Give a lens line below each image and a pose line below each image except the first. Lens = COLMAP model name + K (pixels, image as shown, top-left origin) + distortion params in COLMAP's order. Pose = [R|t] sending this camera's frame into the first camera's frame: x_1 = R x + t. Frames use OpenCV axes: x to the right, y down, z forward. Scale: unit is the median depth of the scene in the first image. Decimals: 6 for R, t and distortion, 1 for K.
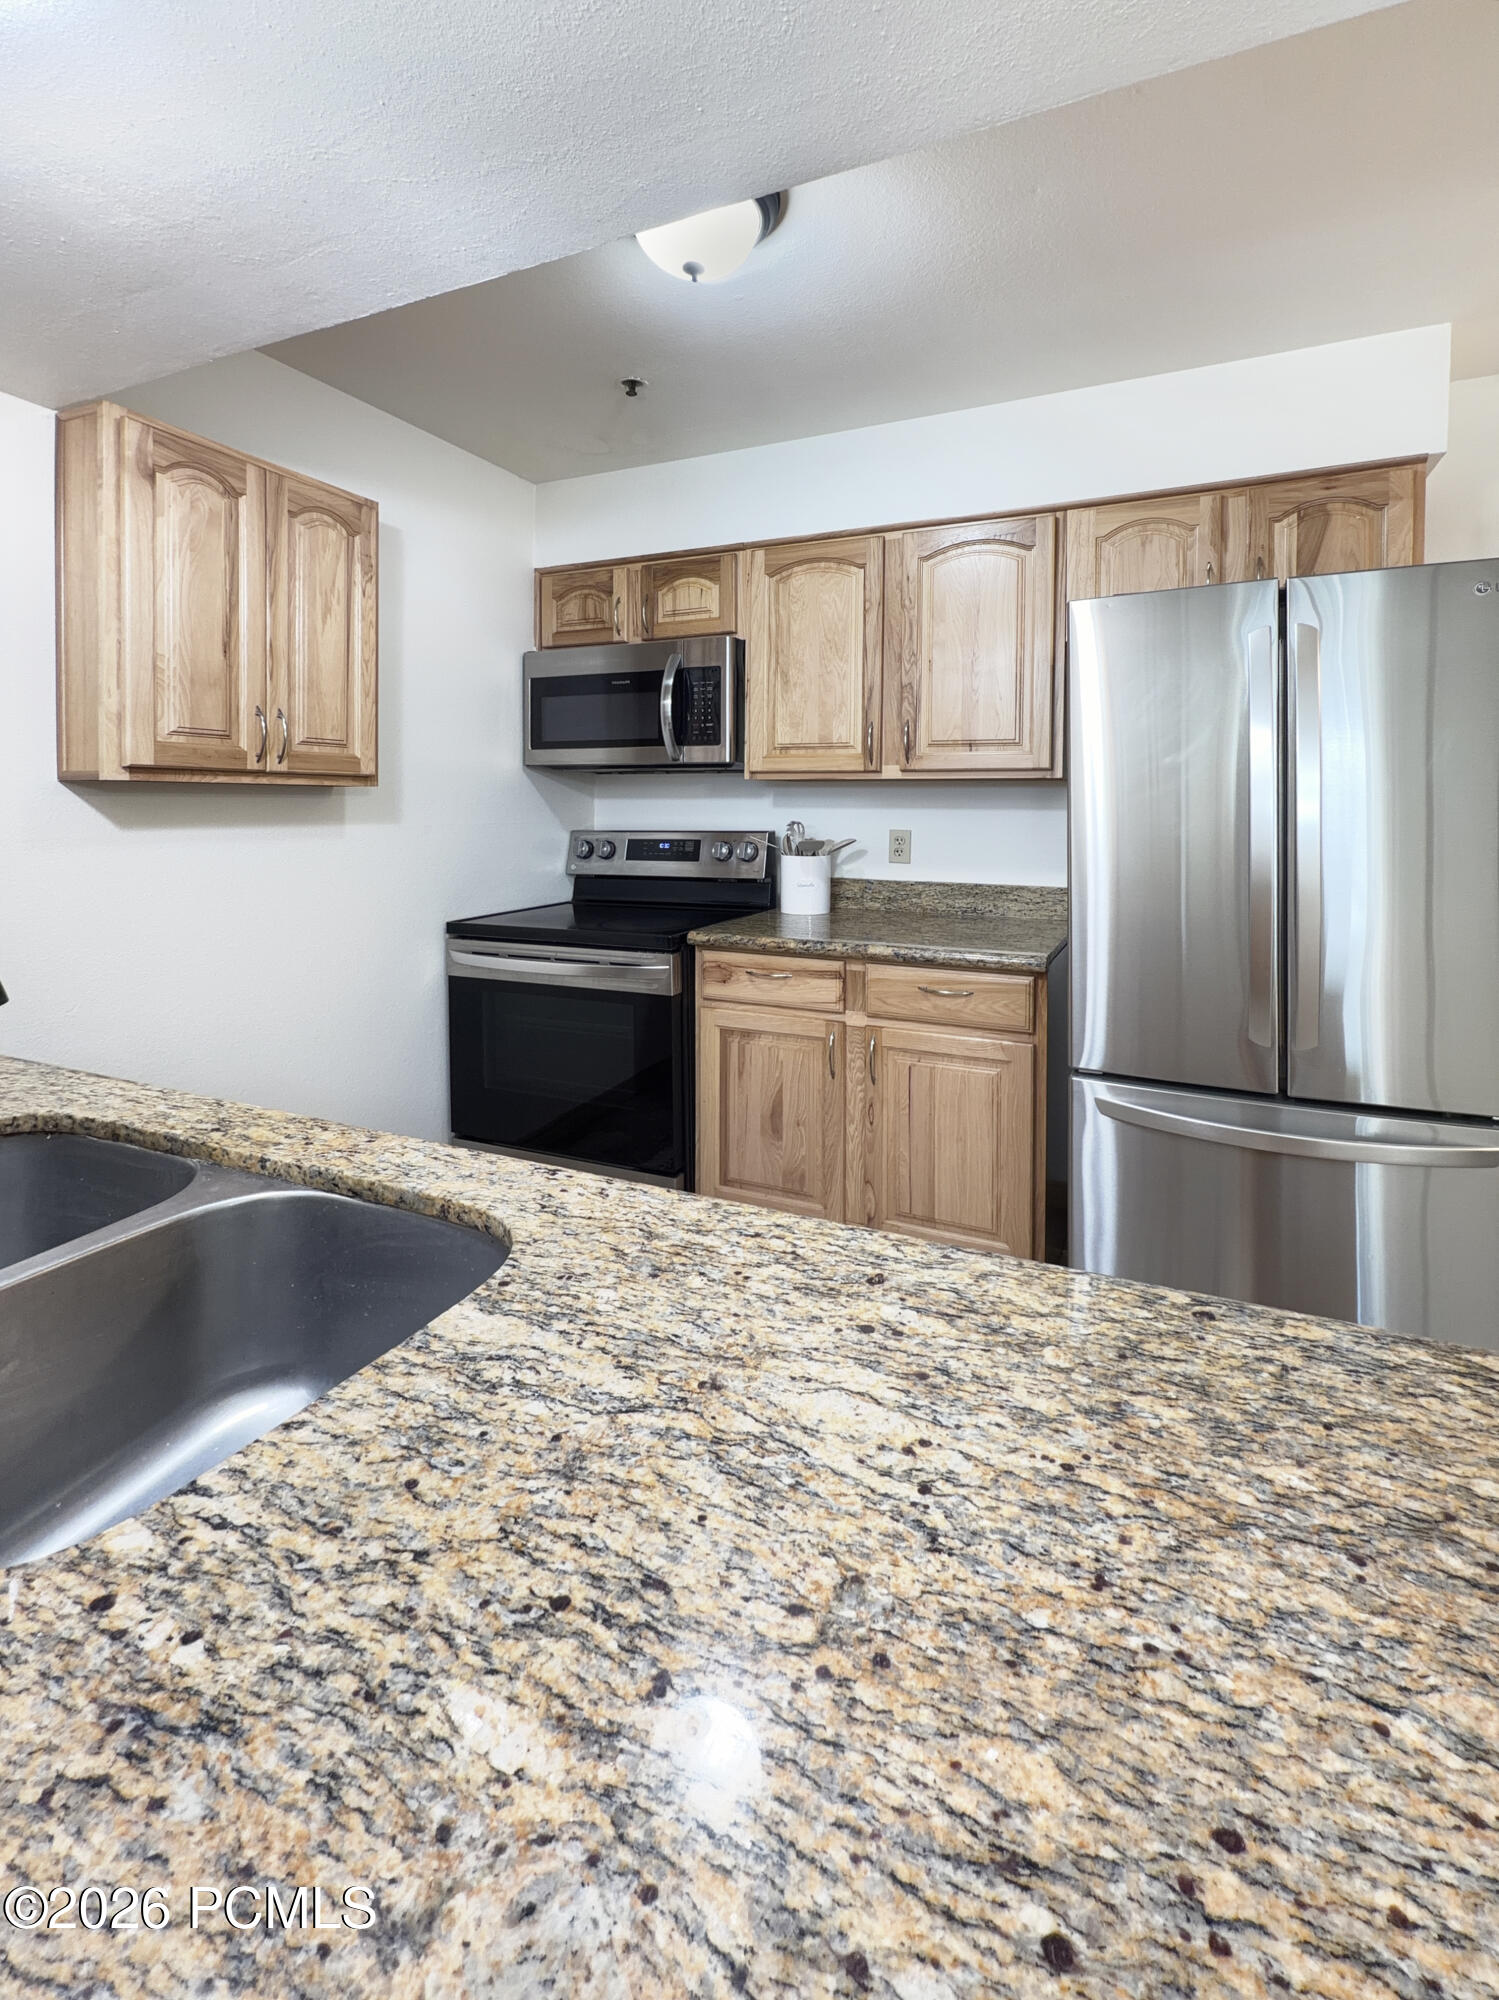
lens RADIAL K [[800.9, 0, 748.1], [0, 800.9, 826.3], [0, 0, 1]] dist [-0.001389, -0.000174]
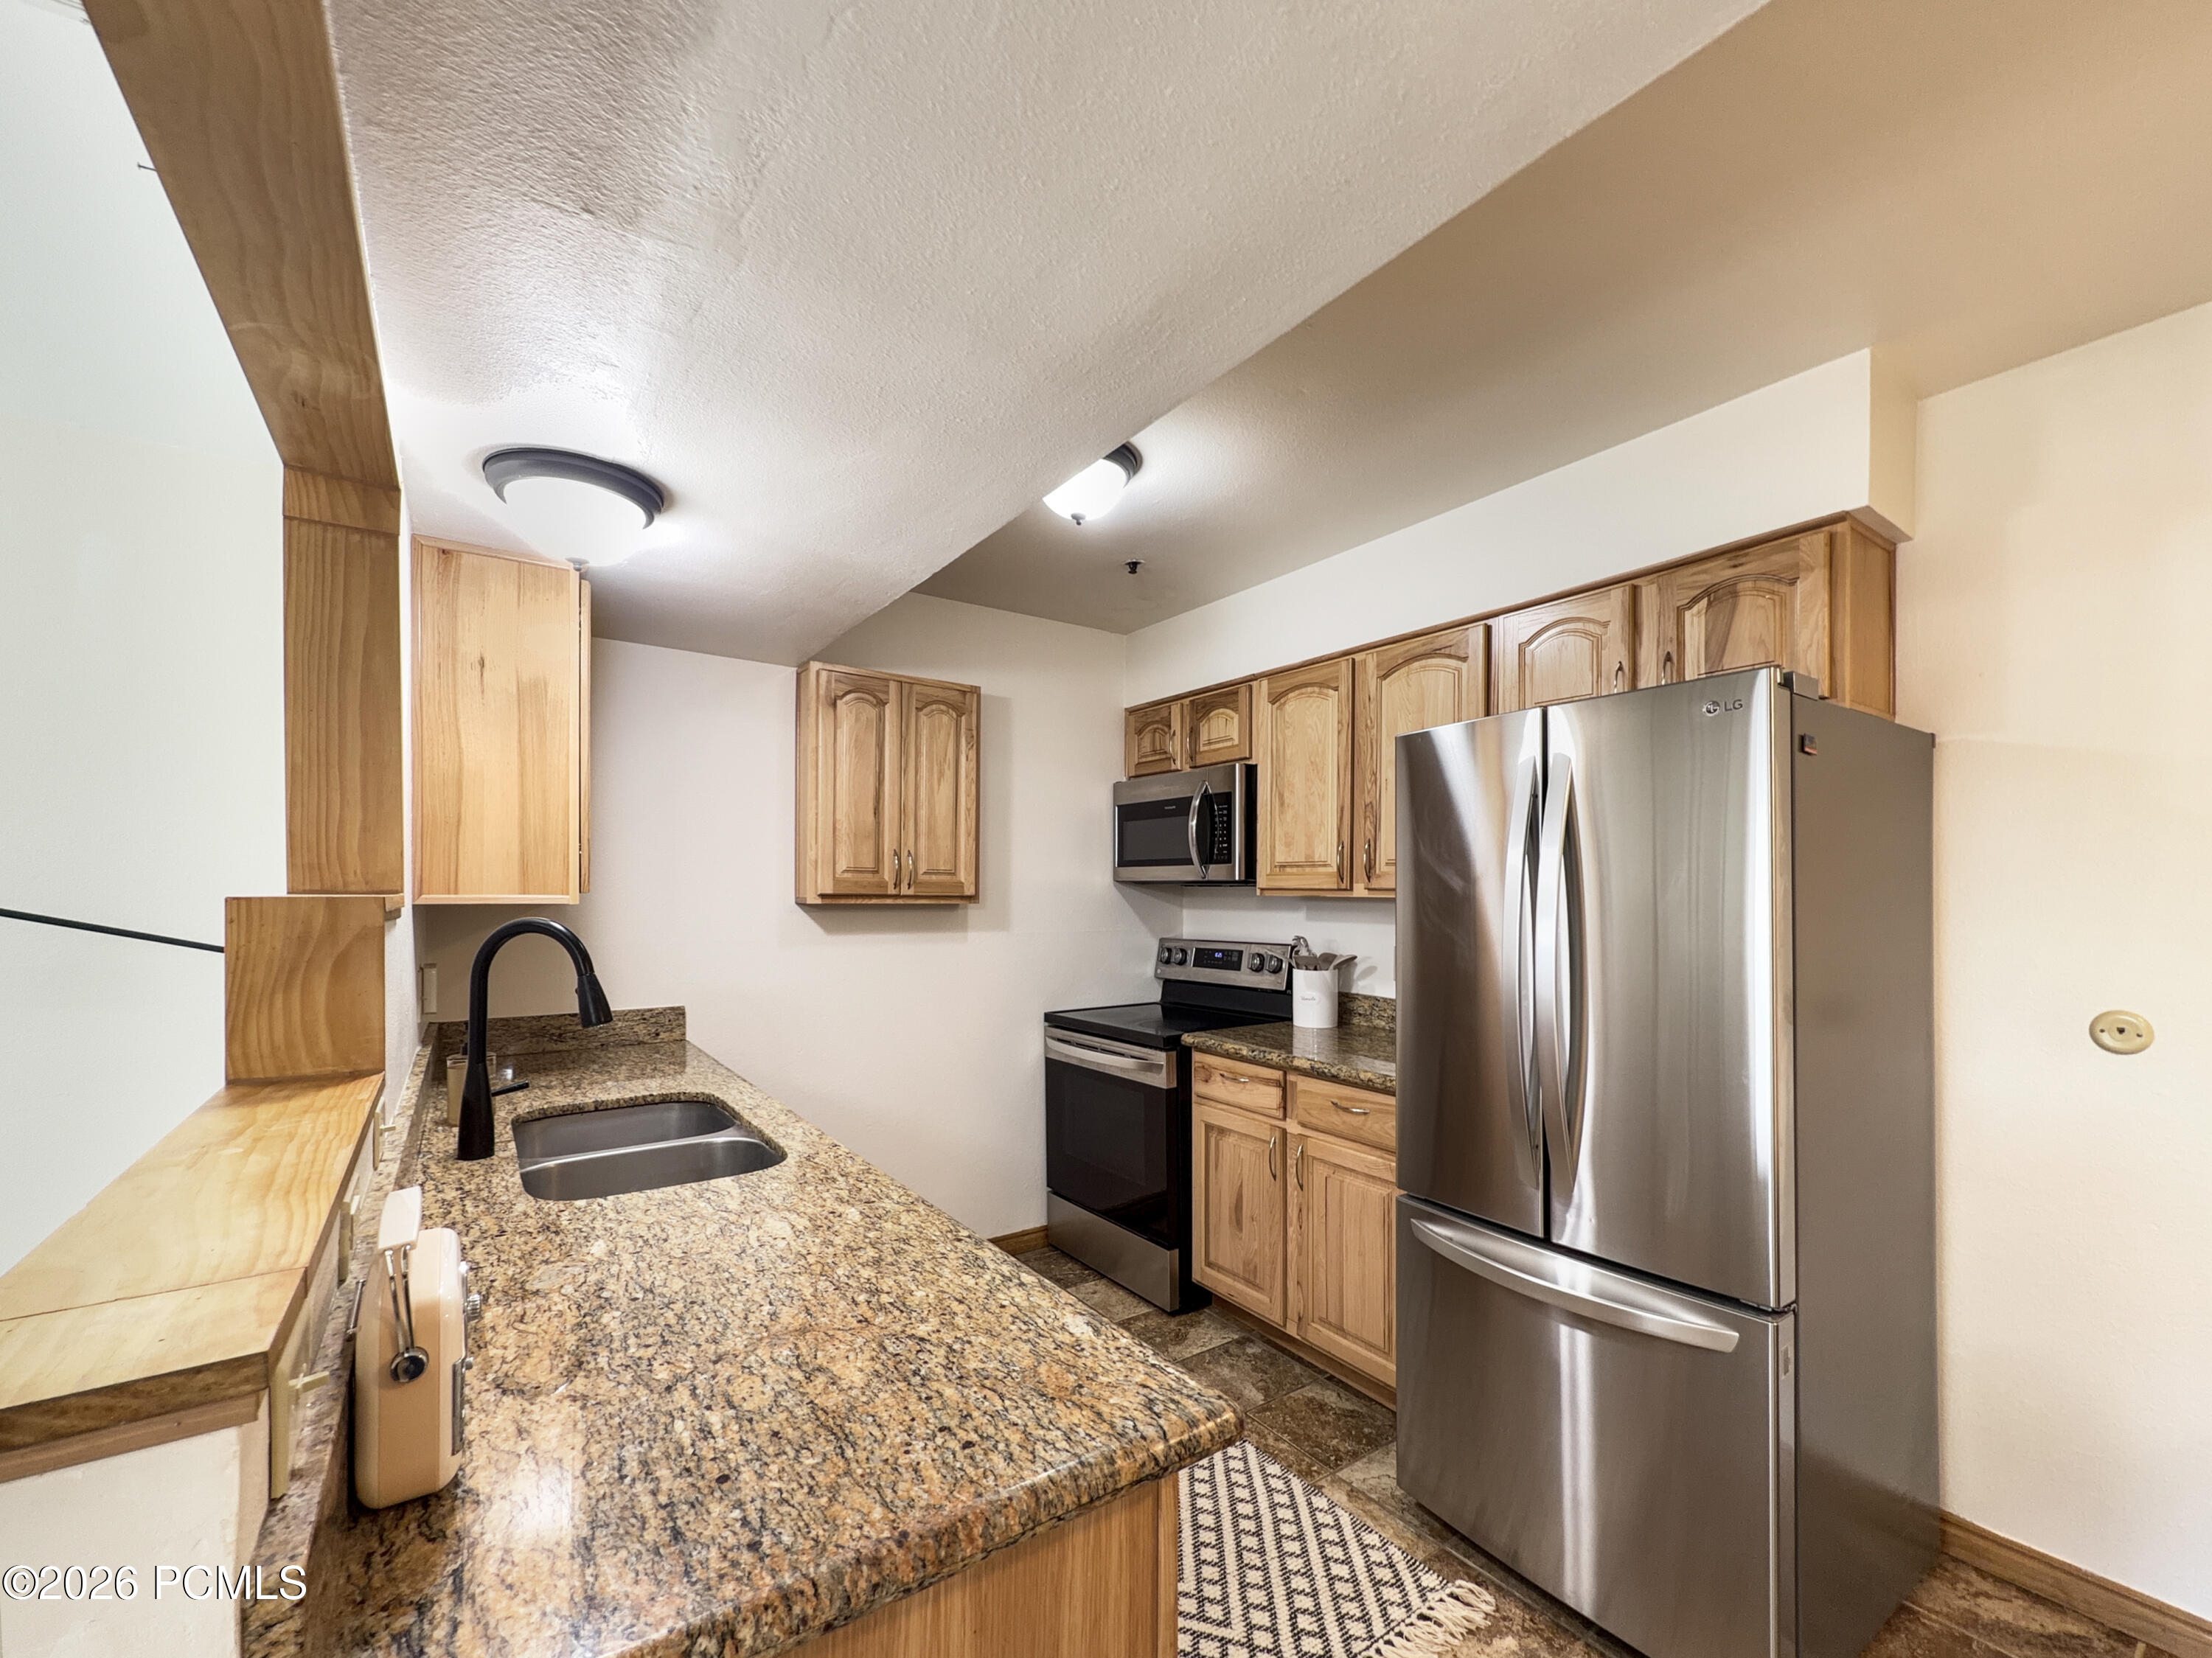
lens RADIAL K [[960.5, 0, 1103.5], [0, 960.5, 893.0], [0, 0, 1]] dist [0.000134, 0.000129]
pose [[0.826380, -0.005466, -0.563086, 0.610118], [-0.007733, 0.999748, -0.021052, -0.037394], [0.563060, 0.021751, 0.826130, -0.183740]]
